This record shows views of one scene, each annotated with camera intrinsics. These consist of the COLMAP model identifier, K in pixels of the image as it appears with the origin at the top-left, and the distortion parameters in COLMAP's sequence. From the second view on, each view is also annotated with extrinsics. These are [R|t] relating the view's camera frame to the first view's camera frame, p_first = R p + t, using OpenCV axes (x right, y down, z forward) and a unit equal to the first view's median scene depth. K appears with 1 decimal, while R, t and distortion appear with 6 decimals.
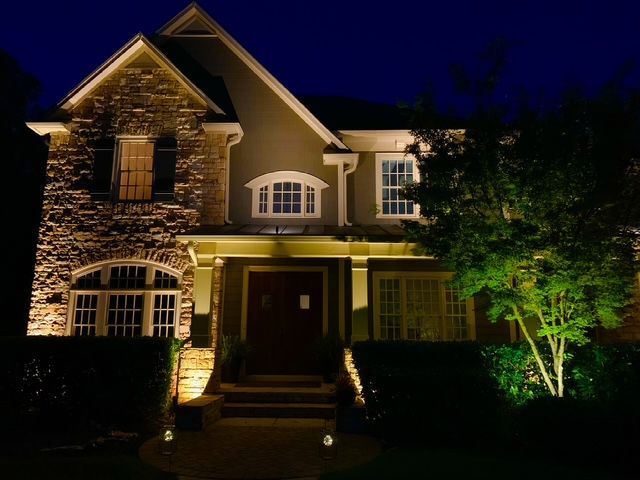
lens RADIAL K [[489.0, 0, 319.3], [0, 489.0, 231.5], [0, 0, 1]] dist [-0.002830, 0.003548]
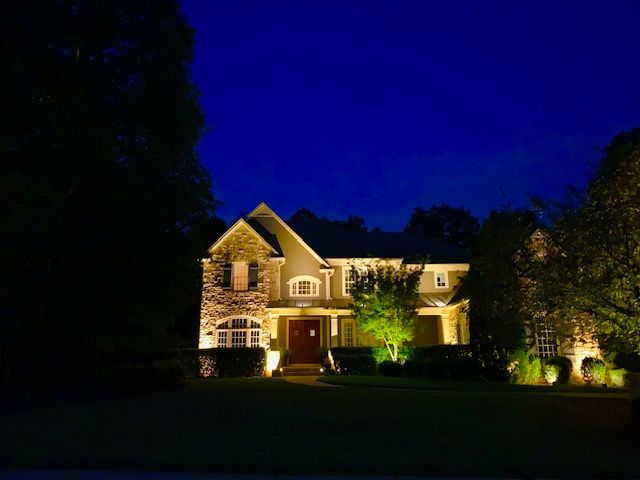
lens RADIAL K [[471.1, 0, 319.3], [0, 471.1, 226.4], [0, 0, 1]] dist [0.060227, -0.000277]
pose [[0.999910, -0.011855, 0.006314, -0.006209], [0.012282, 0.997283, -0.072636, -0.238715], [-0.005436, 0.072707, 0.997339, -1.548129]]
